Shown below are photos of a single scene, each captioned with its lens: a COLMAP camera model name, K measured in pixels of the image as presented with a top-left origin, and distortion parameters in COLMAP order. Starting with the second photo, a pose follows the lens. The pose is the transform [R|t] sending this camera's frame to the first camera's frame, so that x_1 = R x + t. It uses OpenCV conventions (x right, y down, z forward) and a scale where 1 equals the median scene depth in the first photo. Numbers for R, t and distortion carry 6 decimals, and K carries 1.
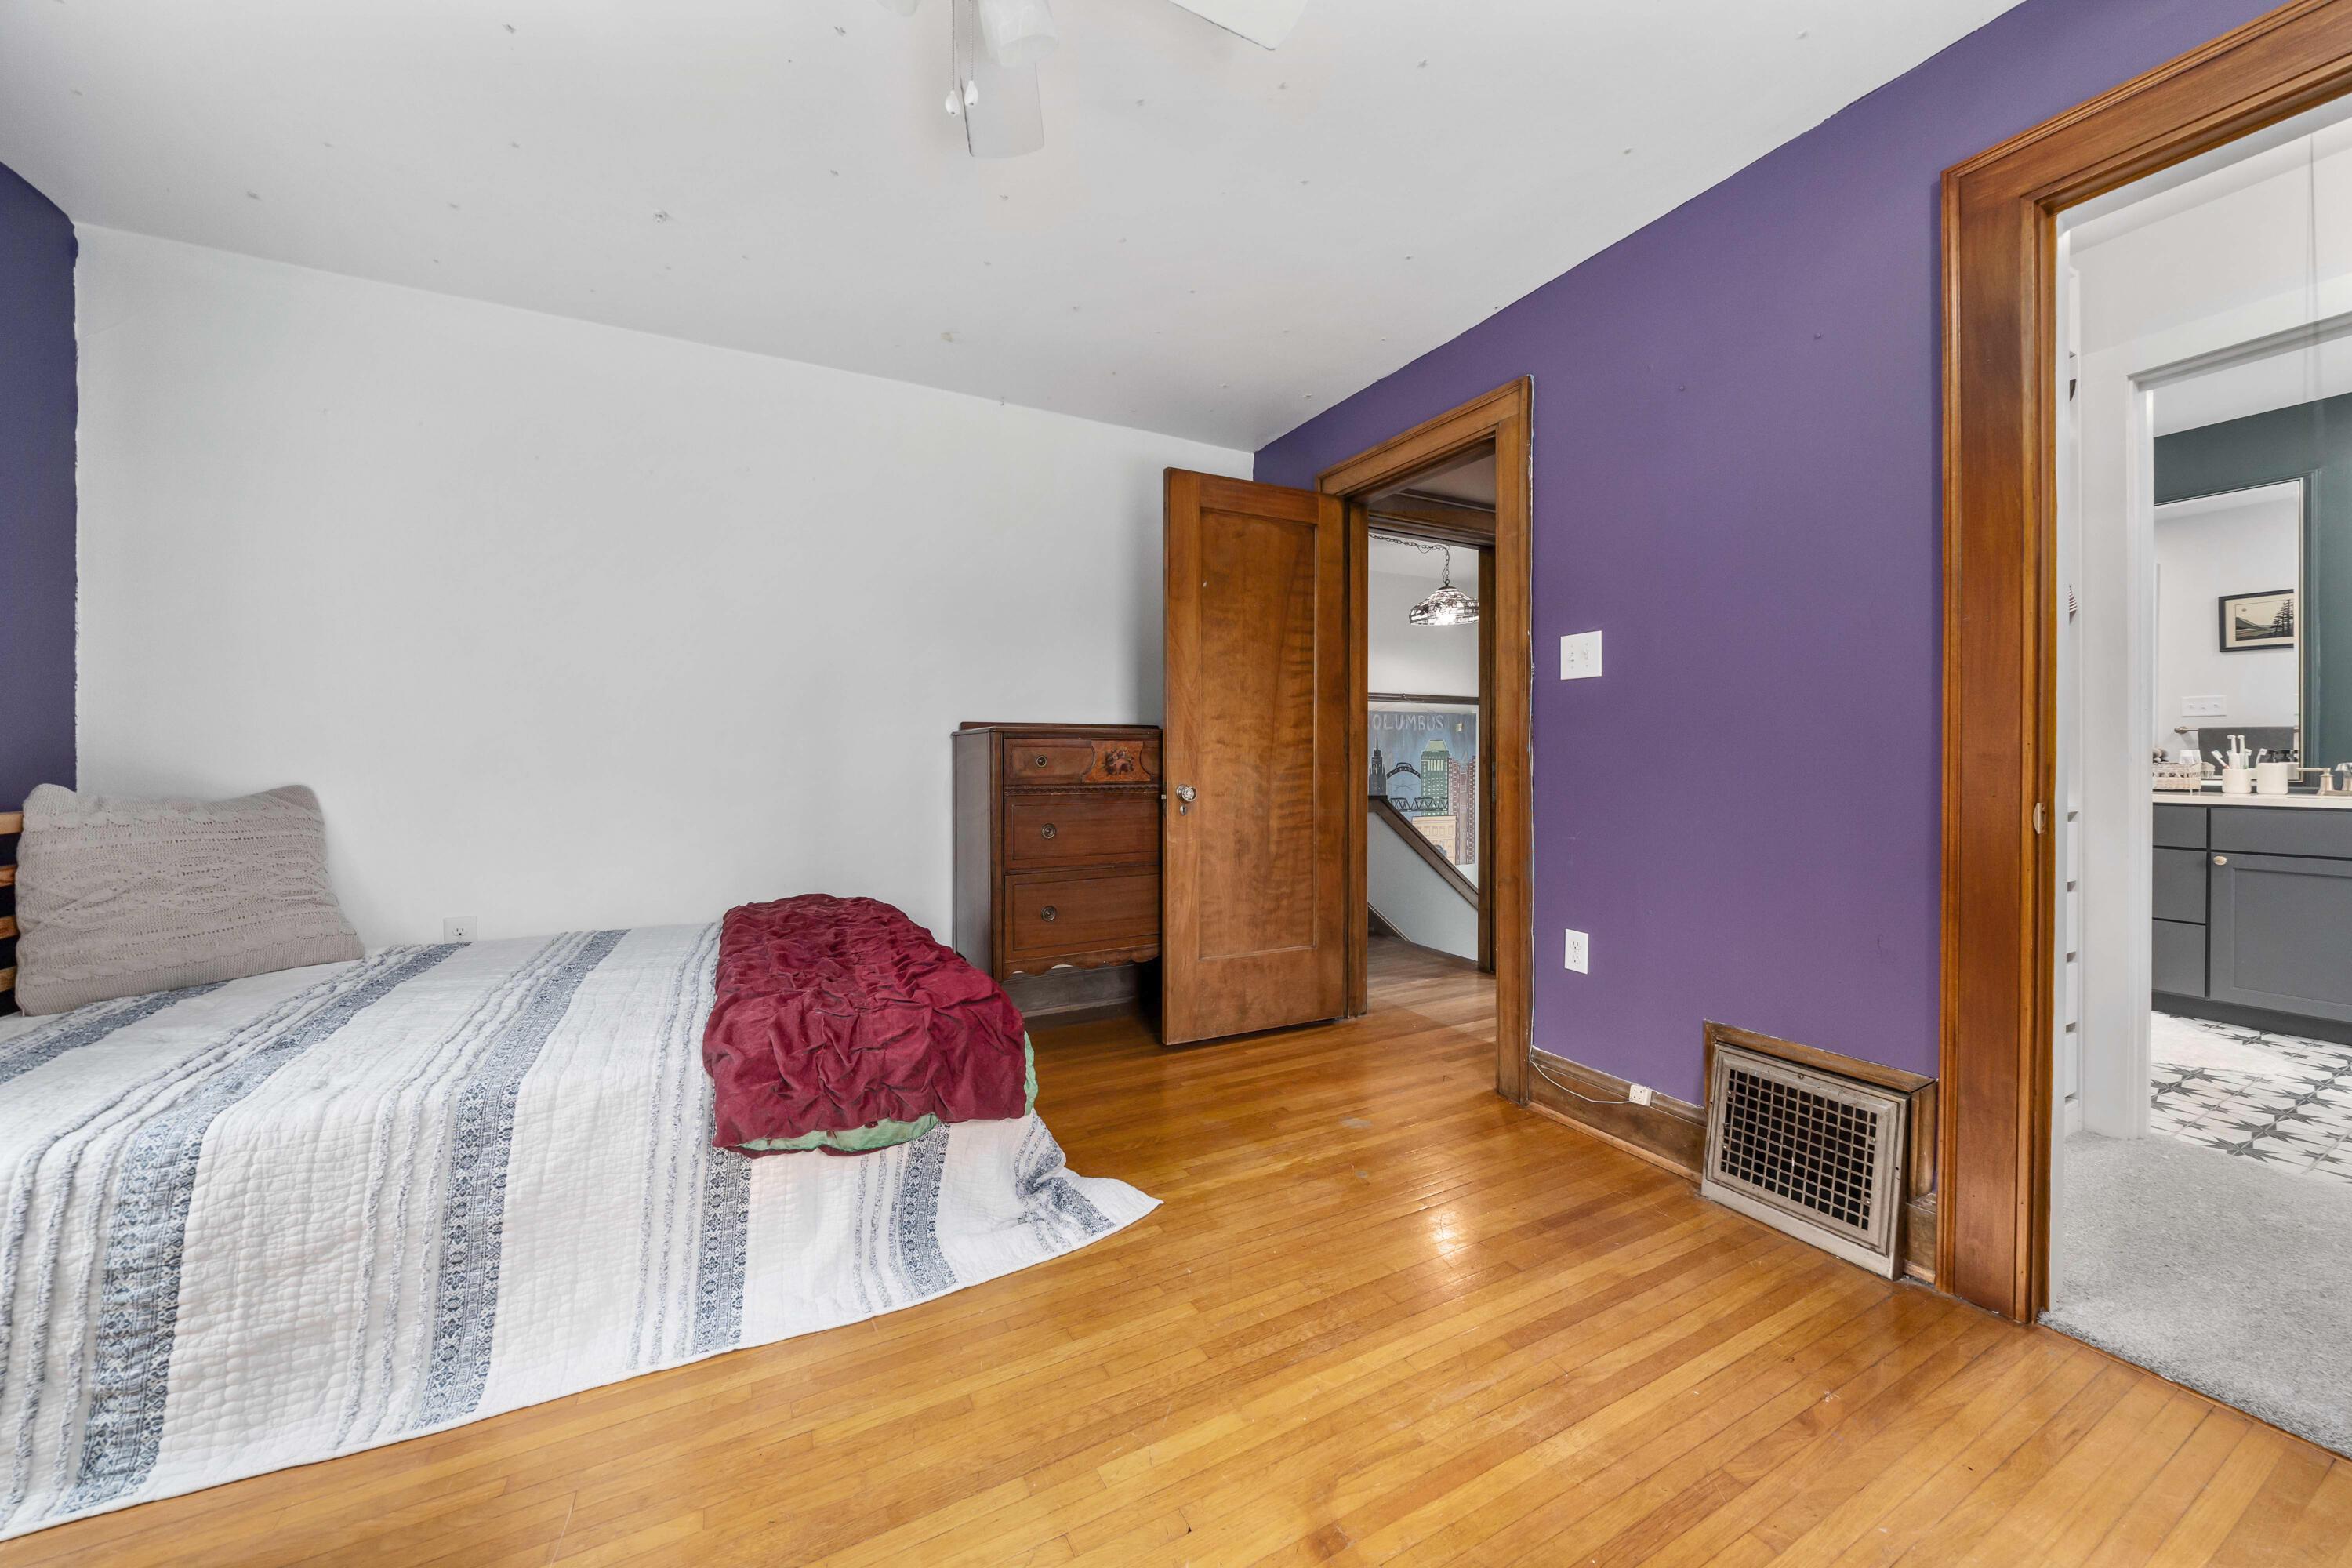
lens RADIAL K [[840.8, 0, 1160.4], [0, 840.8, 765.8], [0, 0, 1]] dist [-0.009972, 0.000908]
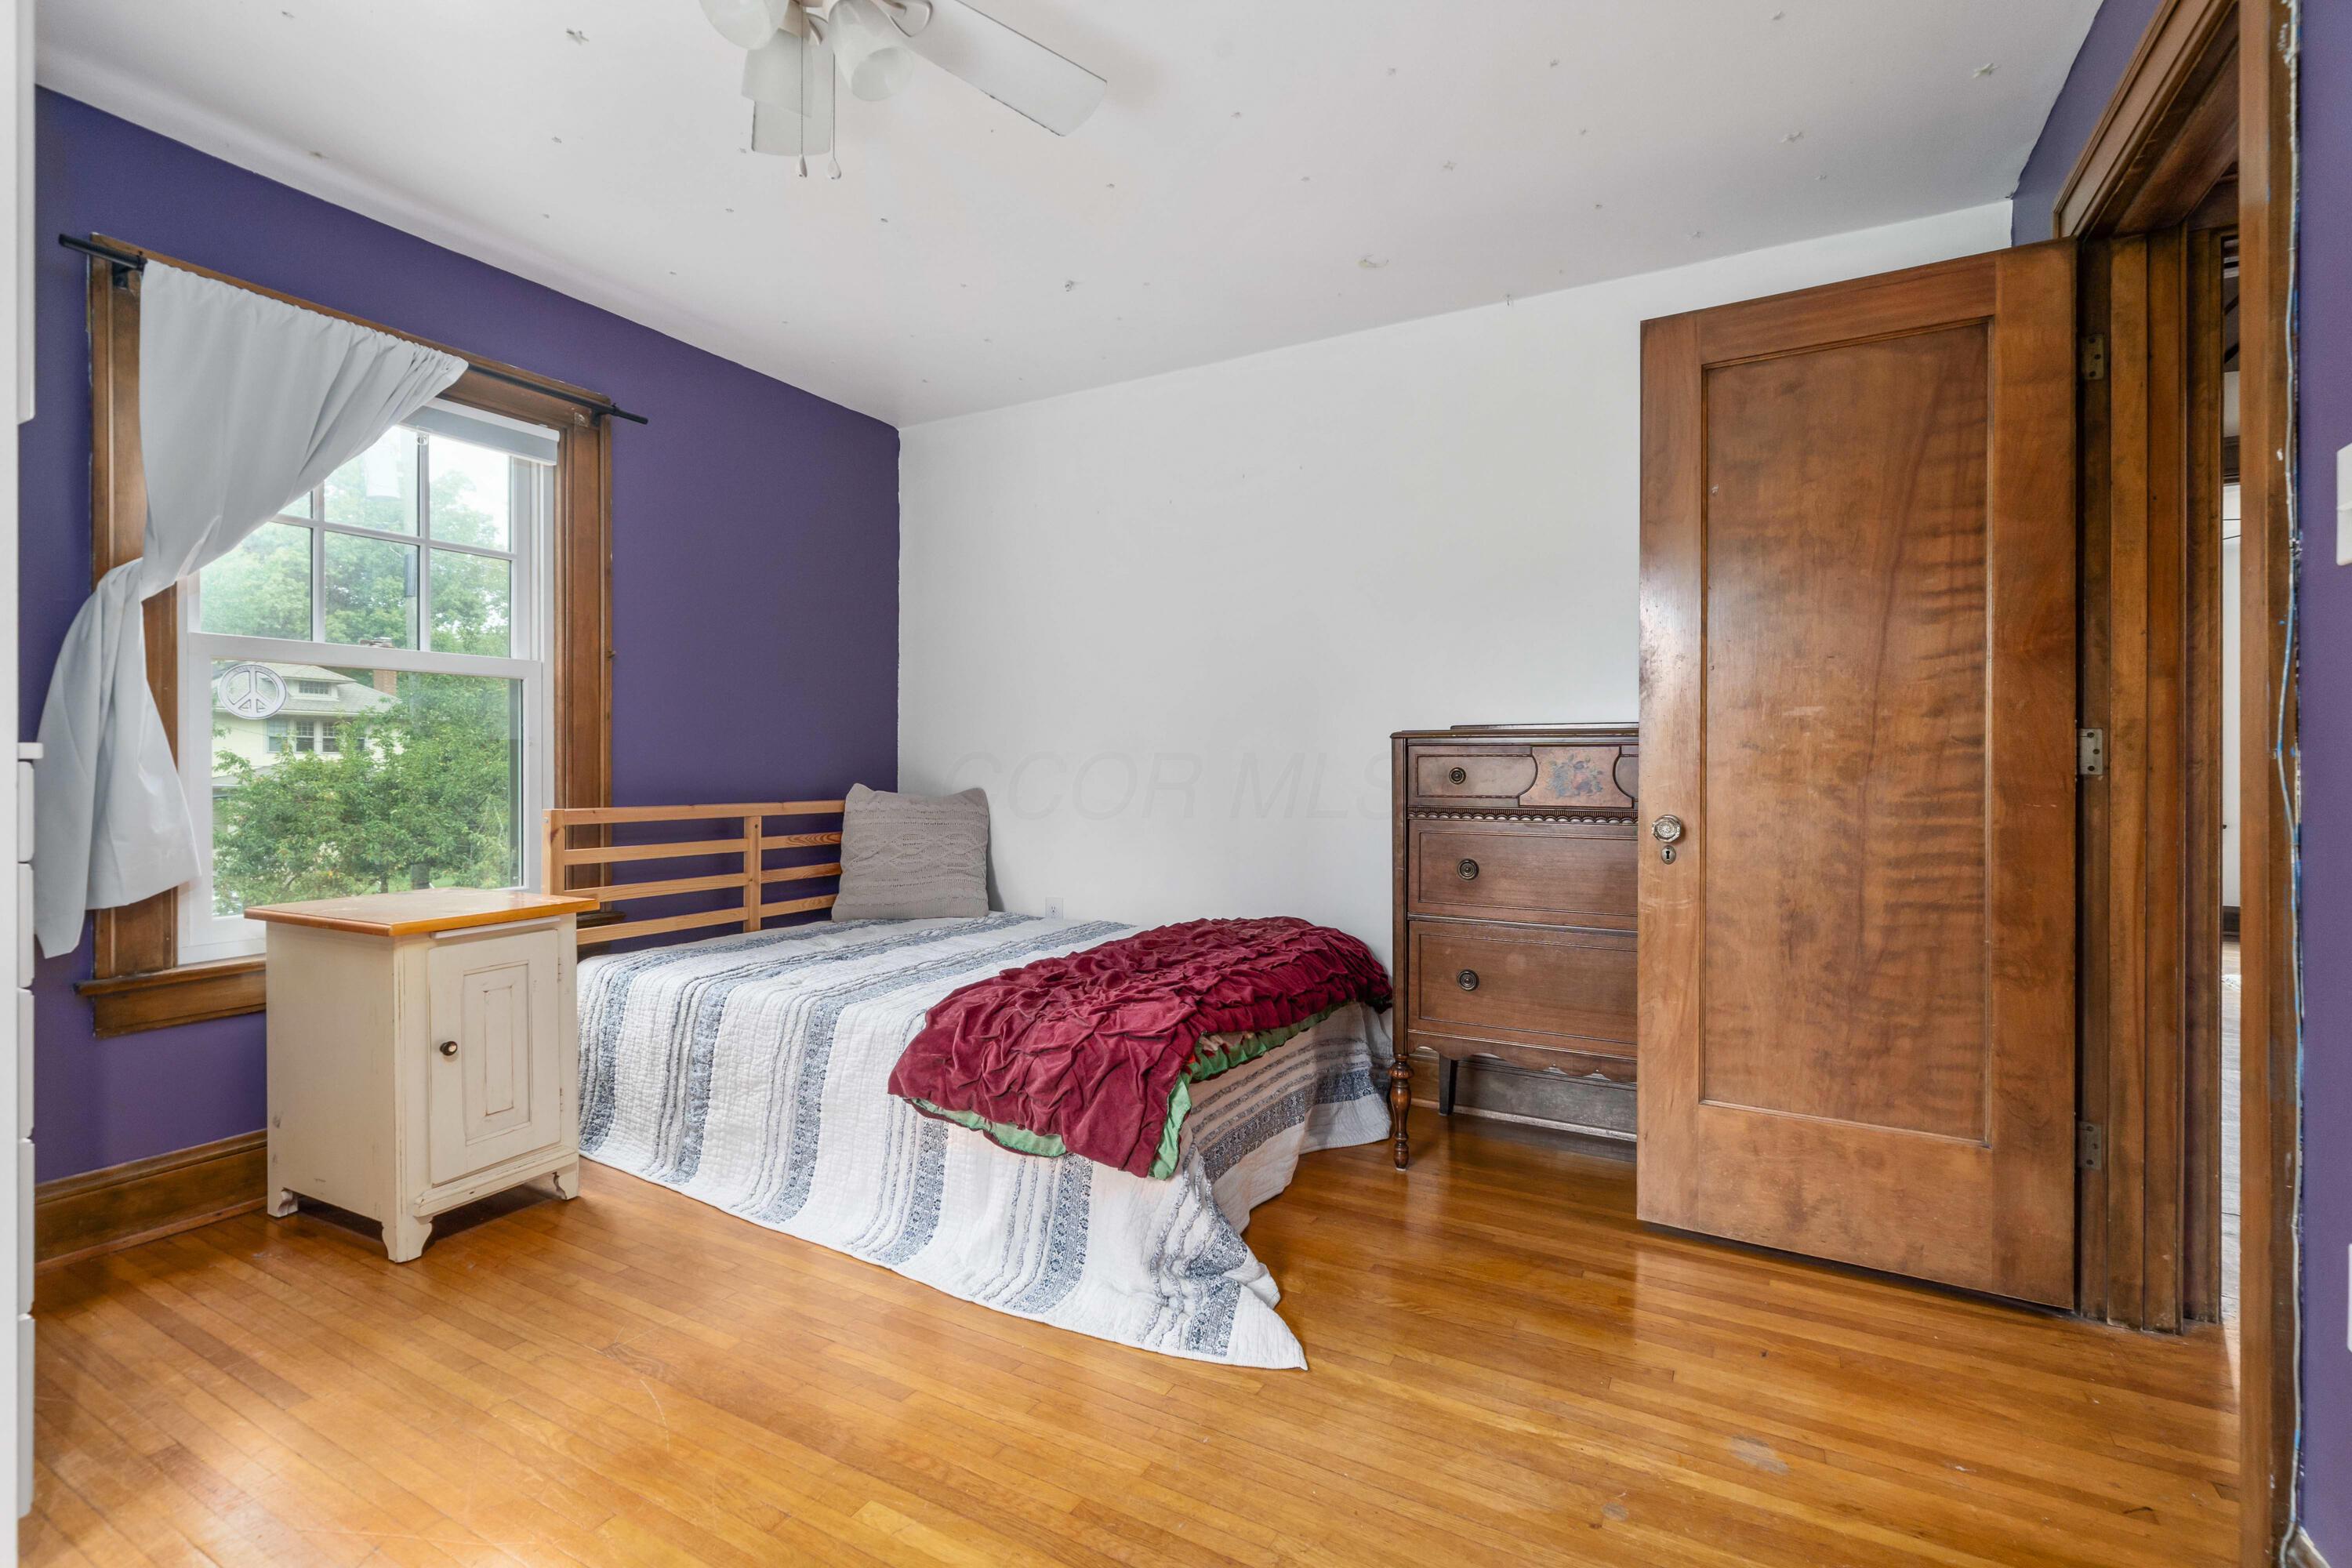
lens RADIAL K [[1035.7, 0, 1165.4], [0, 1035.7, 772.5], [0, 0, 1]] dist [0.000673, -0.000814]
pose [[0.548910, 0.006007, -0.835860, 0.459096], [-0.012115, 0.999926, -0.000770, -0.004120], [0.835794, 0.010549, 0.548942, 0.252767]]
